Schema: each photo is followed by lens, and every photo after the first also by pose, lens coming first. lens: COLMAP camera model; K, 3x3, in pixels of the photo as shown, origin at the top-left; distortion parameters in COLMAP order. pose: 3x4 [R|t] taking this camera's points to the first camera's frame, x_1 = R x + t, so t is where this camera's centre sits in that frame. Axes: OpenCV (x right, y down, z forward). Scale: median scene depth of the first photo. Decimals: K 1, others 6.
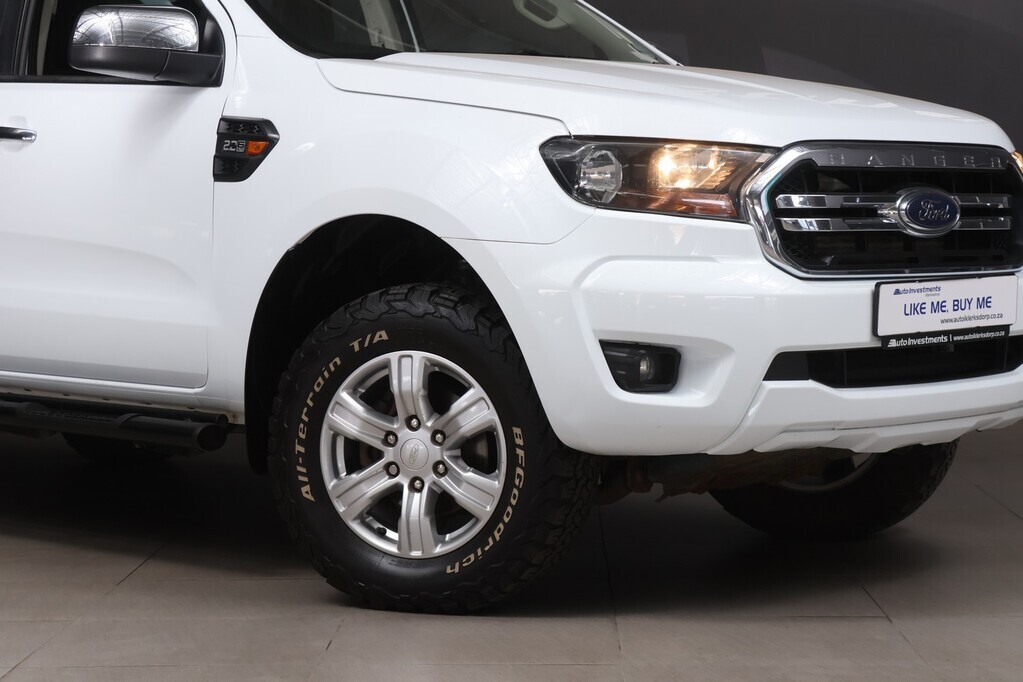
lens RADIAL K [[2442.5, 0, 511.5], [0, 2442.5, 341.0], [0, 0, 1]] dist [0.065546, -0.191803]
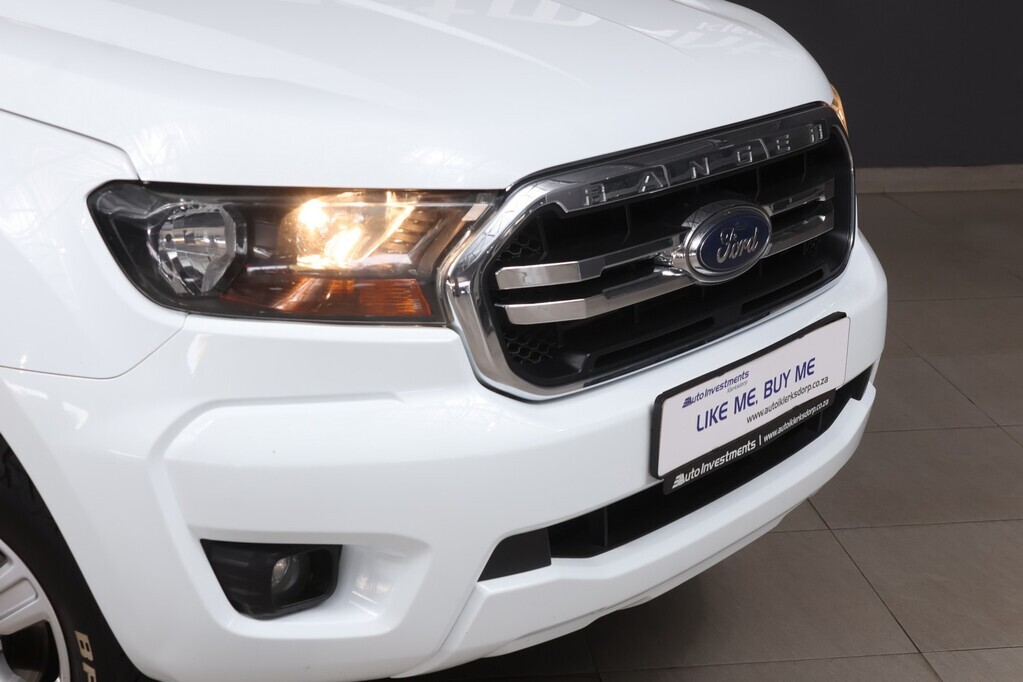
lens RADIAL K [[1843.3, 0, 511.5], [0, 1843.3, 341.0], [0, 0, 1]] dist [0.007976, -0.052964]
pose [[0.991632, -0.031150, 0.125281, 0.053298], [0.002715, 0.975270, 0.221002, -0.137872], [-0.129067, -0.218812, 0.967193, 0.544067]]
